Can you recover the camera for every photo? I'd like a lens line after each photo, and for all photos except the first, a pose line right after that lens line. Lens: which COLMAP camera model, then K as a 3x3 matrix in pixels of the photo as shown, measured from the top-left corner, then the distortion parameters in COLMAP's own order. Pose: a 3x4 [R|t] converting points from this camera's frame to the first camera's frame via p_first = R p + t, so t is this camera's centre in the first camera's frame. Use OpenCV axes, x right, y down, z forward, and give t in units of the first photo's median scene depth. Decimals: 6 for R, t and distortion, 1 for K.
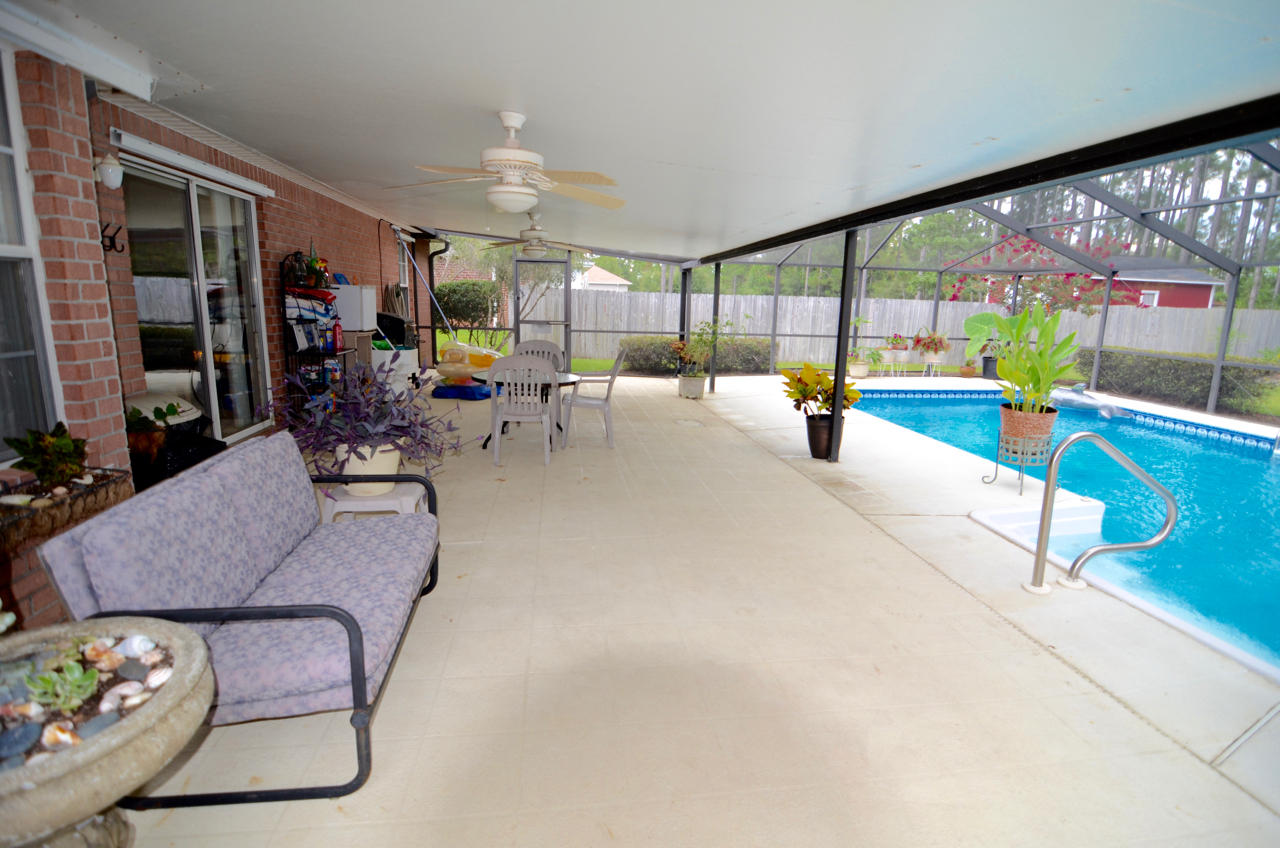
lens RADIAL K [[607.9, 0, 650.2], [0, 607.9, 423.7], [0, 0, 1]] dist [-0.008426, -0.009559]
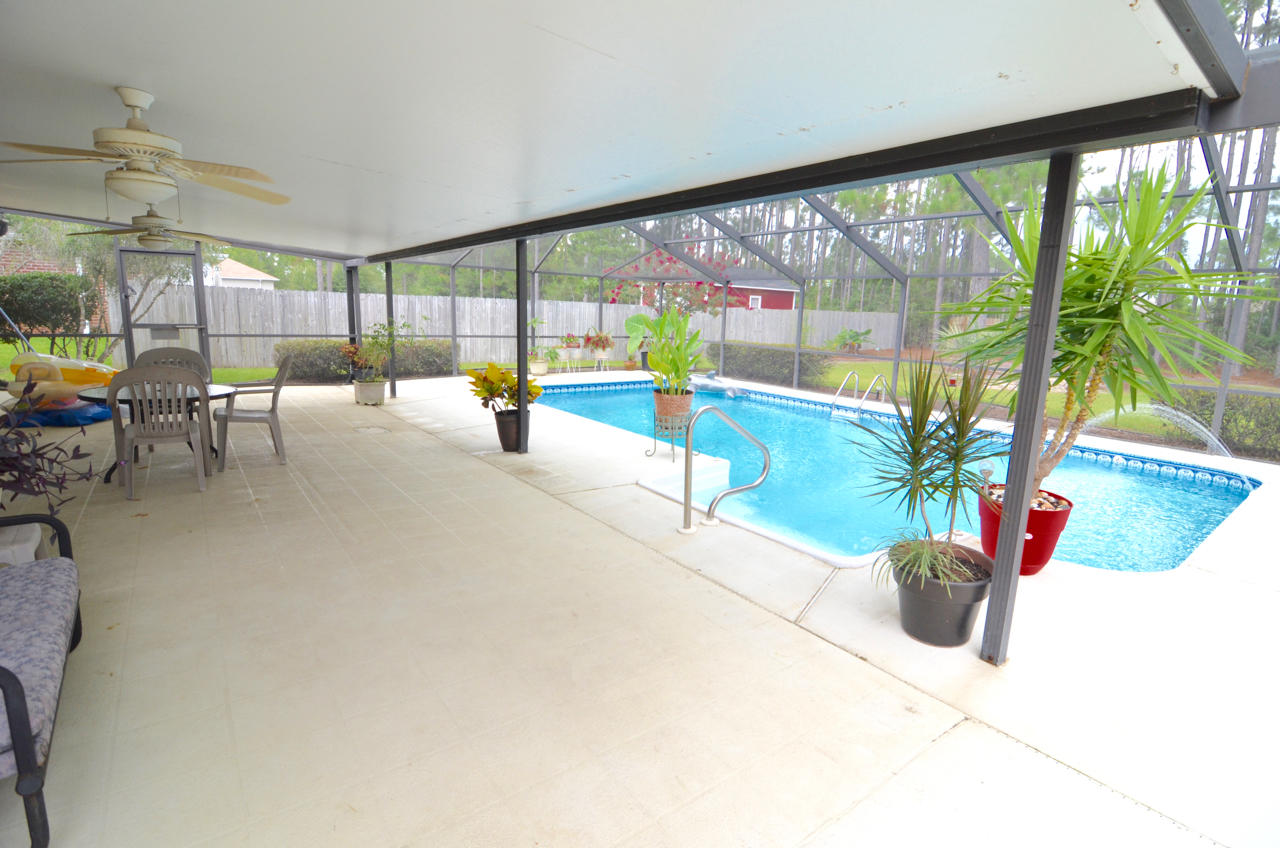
lens RADIAL K [[607.9, 0, 650.2], [0, 607.9, 423.7], [0, 0, 1]] dist [-0.008426, -0.009559]
pose [[0.872303, -0.084848, 0.481548, -0.009408], [0.085300, 0.996134, 0.021001, 0.004043], [-0.481468, 0.022757, 0.876168, -0.029721]]
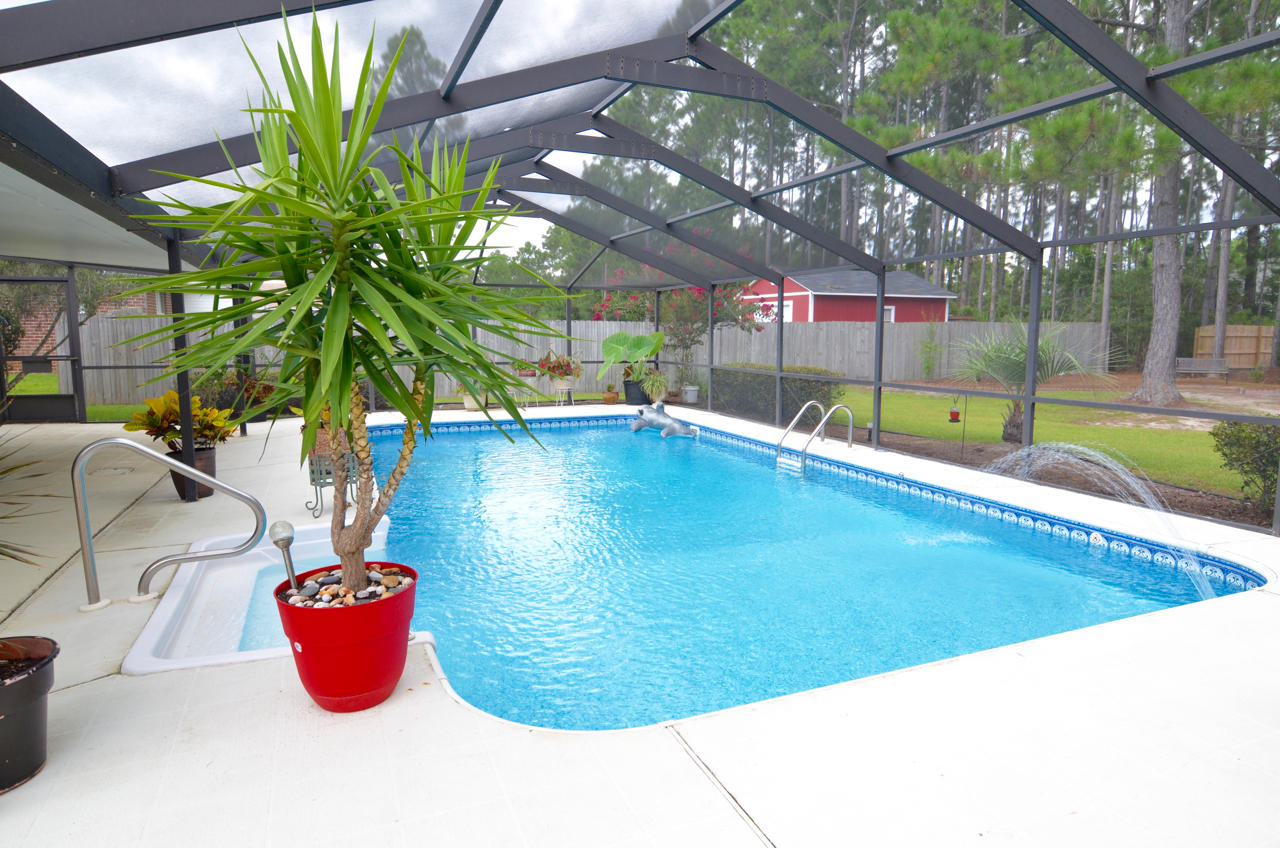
lens RADIAL K [[762.6, 0, 644.0], [0, 762.6, 421.4], [0, 0, 1]] dist [0.004629, 0.000898]
pose [[0.967298, -0.052131, 0.248229, 0.358348], [0.071870, 0.994875, -0.071128, 0.039738], [-0.243249, 0.086642, 0.966087, -0.119690]]
